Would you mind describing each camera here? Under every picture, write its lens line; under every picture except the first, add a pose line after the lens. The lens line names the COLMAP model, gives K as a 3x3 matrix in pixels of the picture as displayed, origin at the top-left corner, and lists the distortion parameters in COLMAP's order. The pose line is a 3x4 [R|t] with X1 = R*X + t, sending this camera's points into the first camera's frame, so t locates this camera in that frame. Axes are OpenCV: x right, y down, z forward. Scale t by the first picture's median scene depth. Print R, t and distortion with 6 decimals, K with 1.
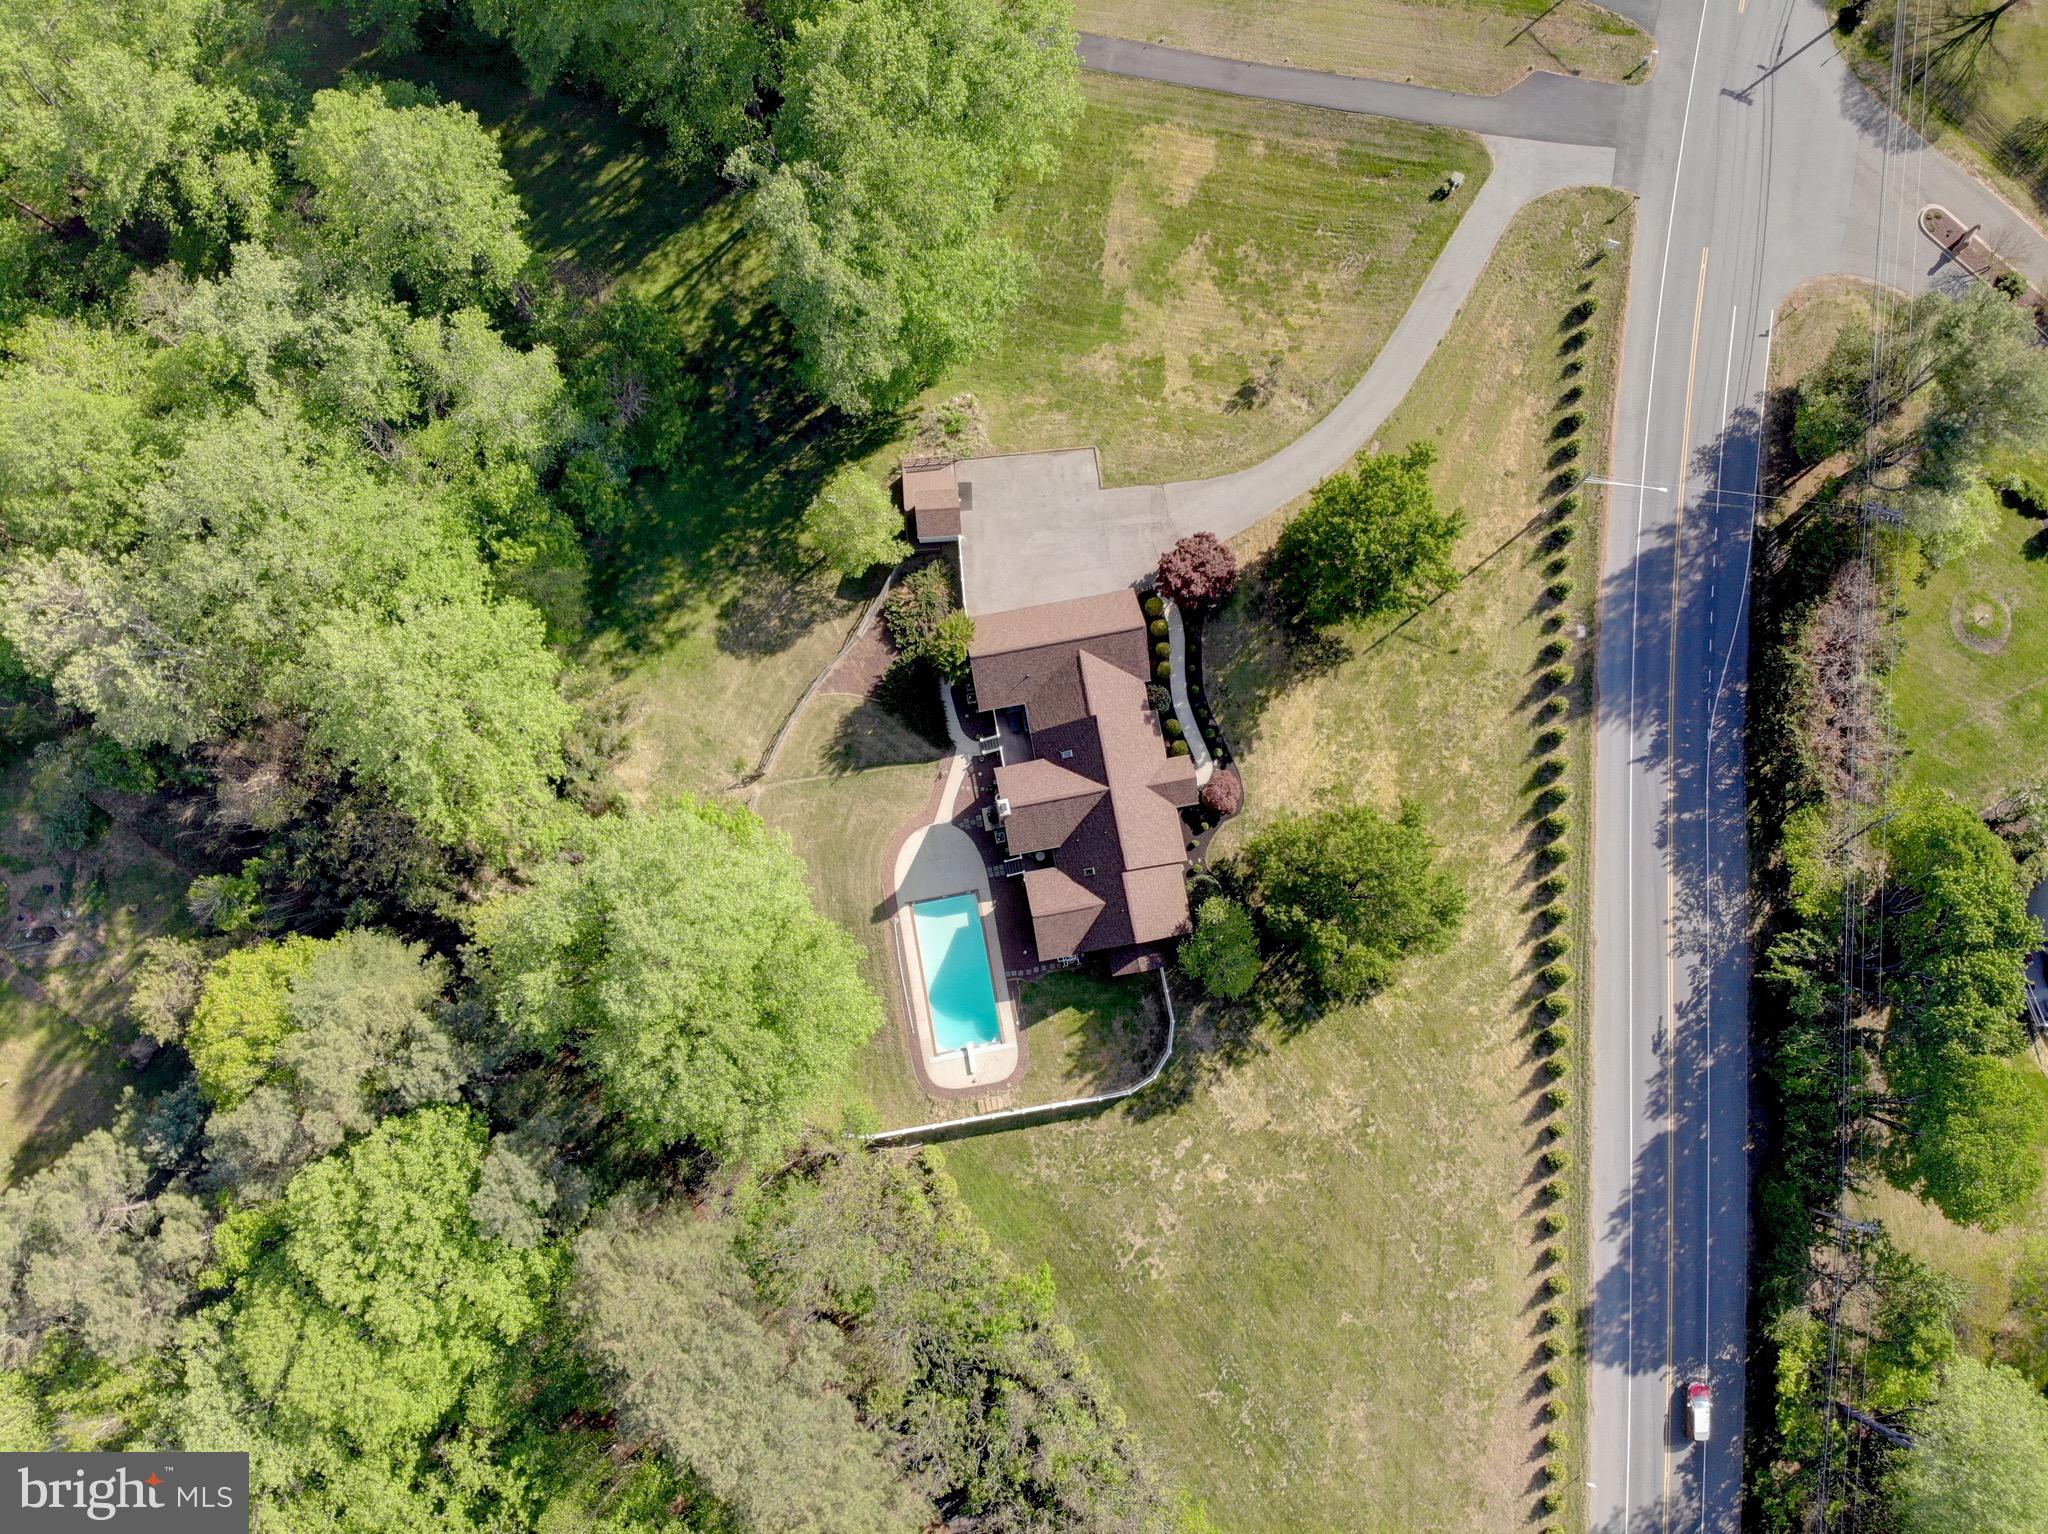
lens RADIAL K [[1499.9, 0, 1012.6], [0, 1499.9, 790.1], [0, 0, 1]] dist [0.058411, -0.165202]
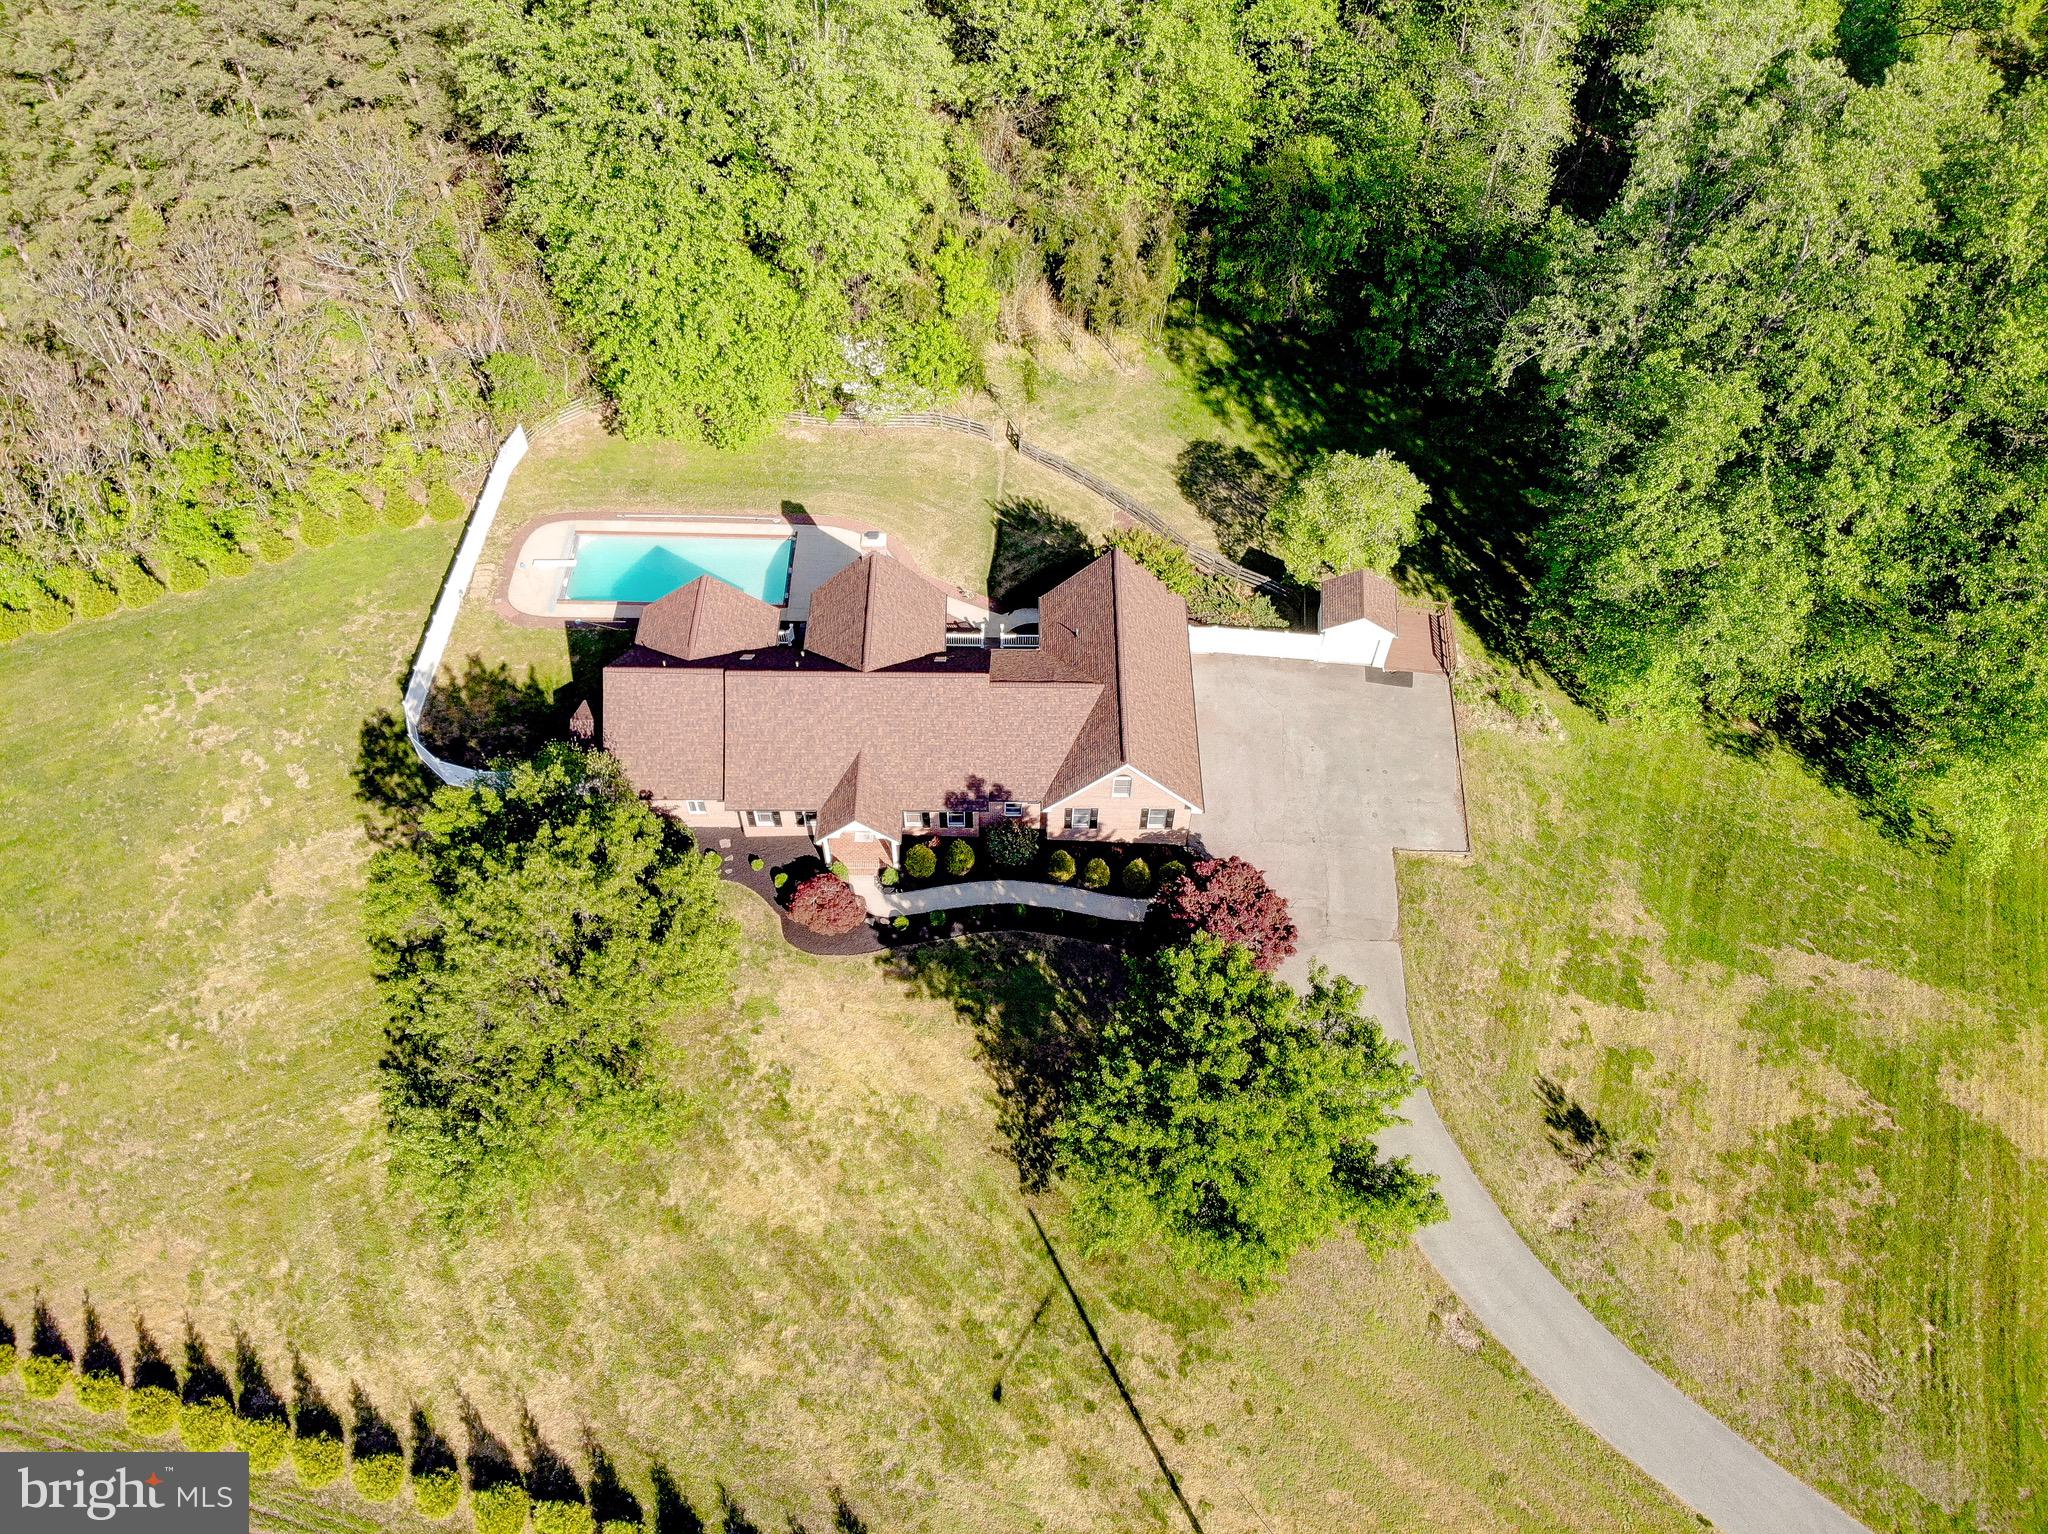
lens RADIAL K [[1499.9, 0, 1025.9], [0, 1499.9, 769.9], [0, 0, 1]] dist [0.058411, -0.165202]
pose [[-0.181191, 0.772033, -0.609208, 0.437565], [-0.979255, -0.084496, 0.184172, -0.174216], [0.090711, 0.629940, 0.771328, 0.540073]]
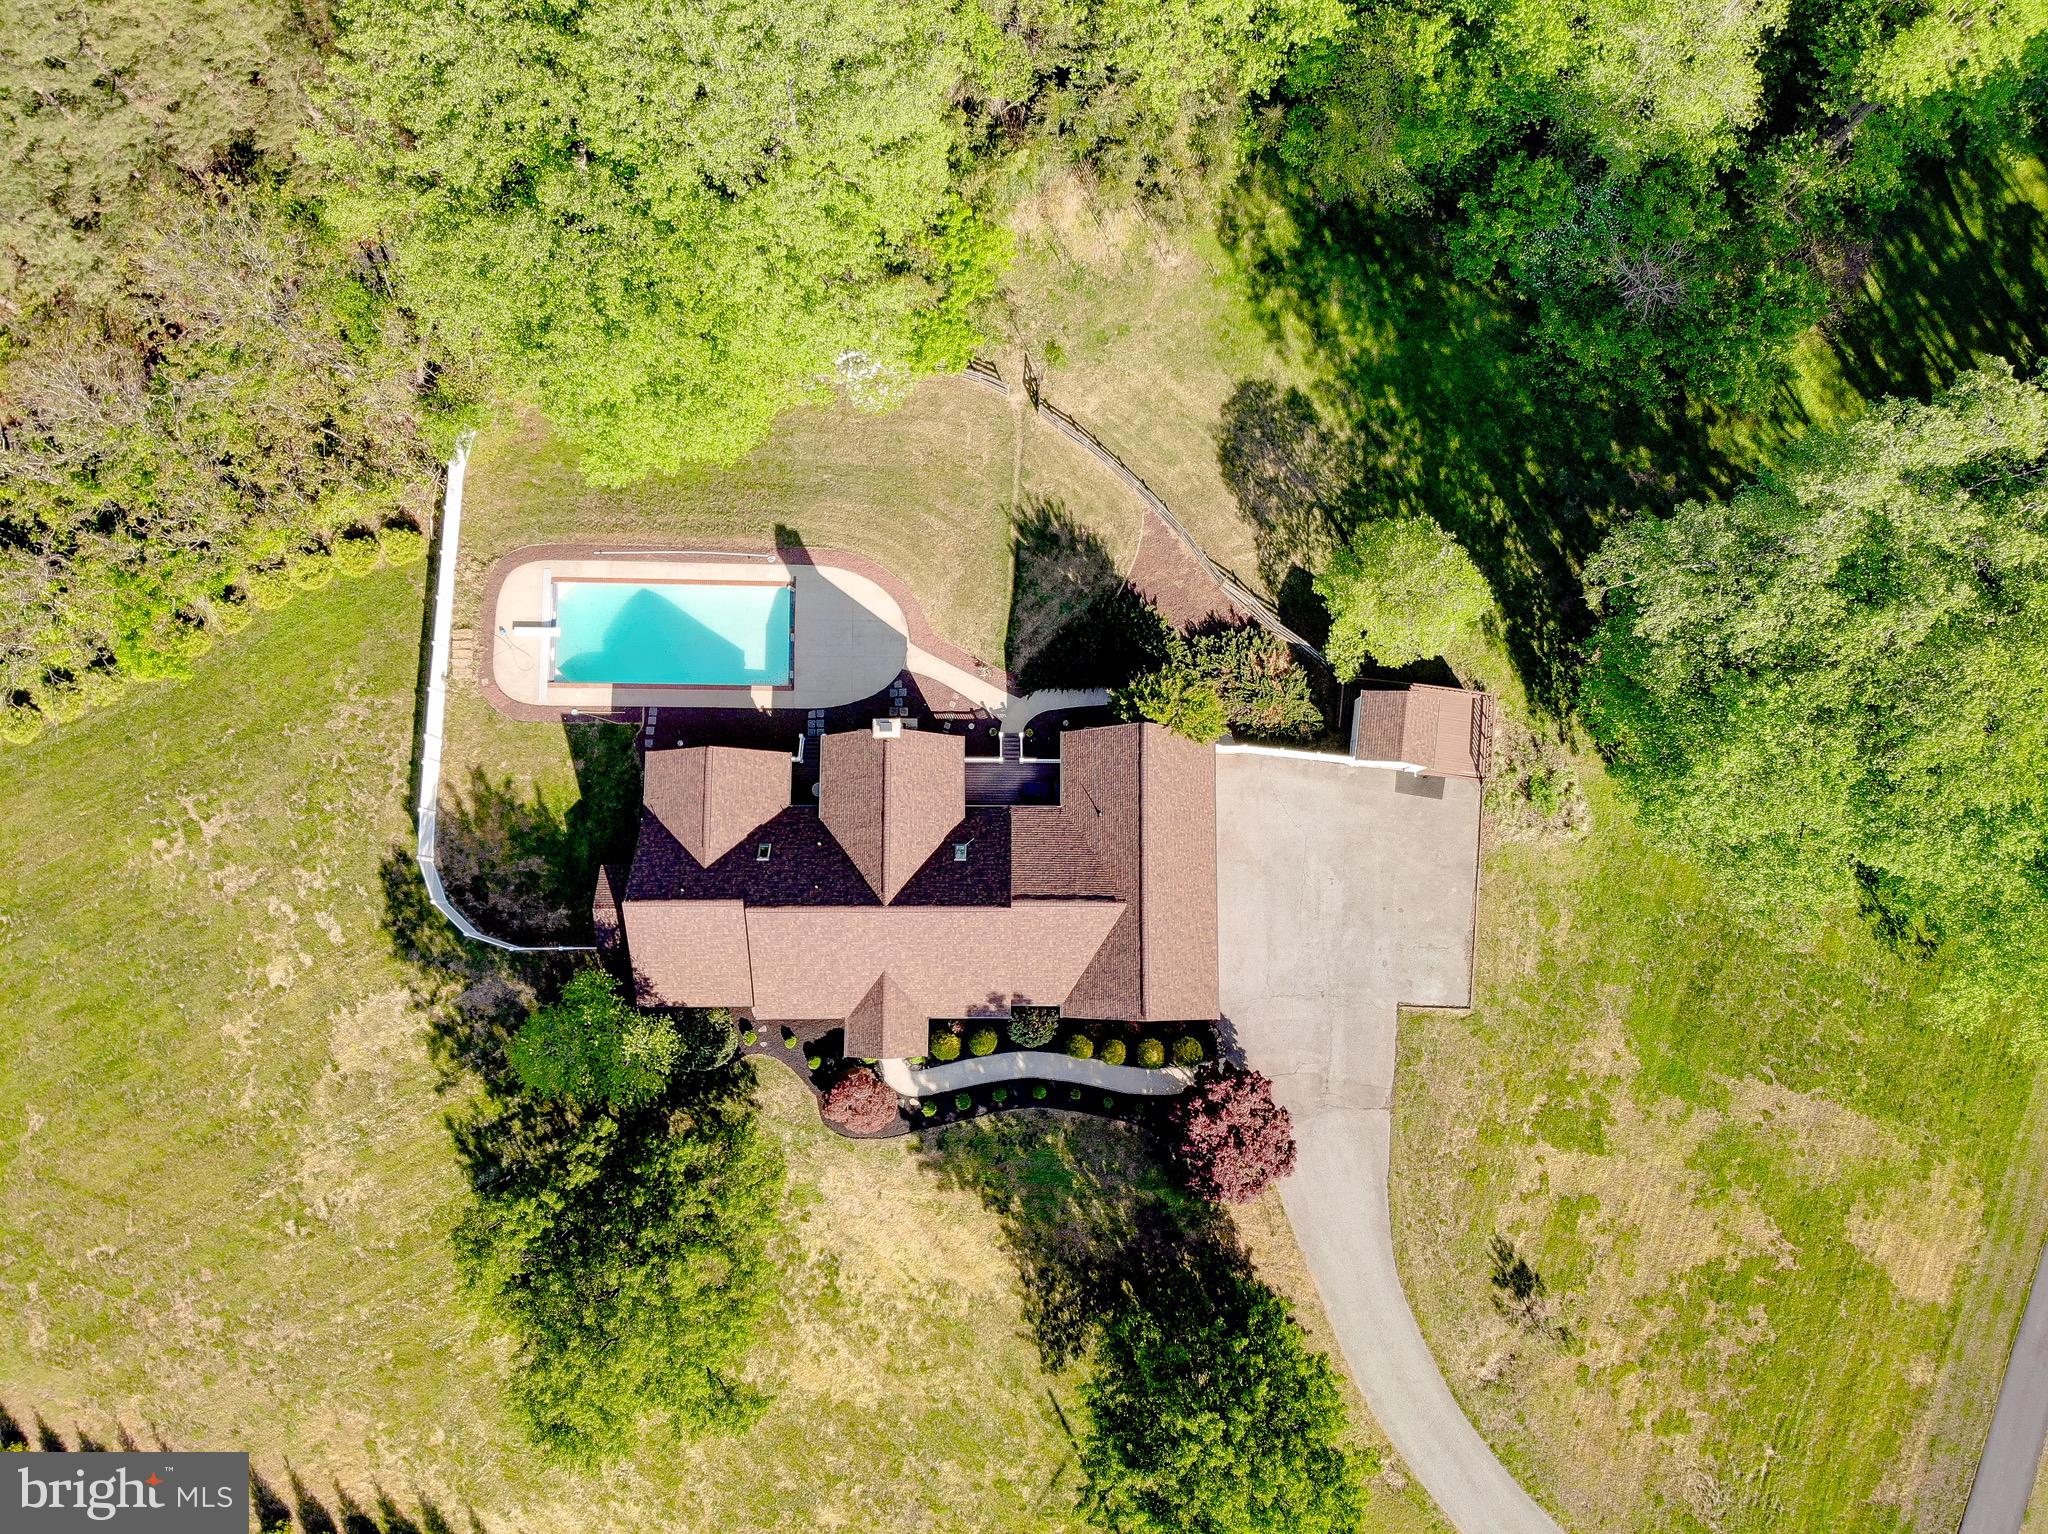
lens RADIAL K [[1499.9, 0, 1036.6], [0, 1499.9, 774.2], [0, 0, 1]] dist [0.058411, -0.165202]
pose [[-0.184353, 0.975902, -0.116745, 0.069081], [-0.978972, -0.171768, 0.110047, -0.113969], [0.087342, 0.134577, 0.987046, 0.386736]]
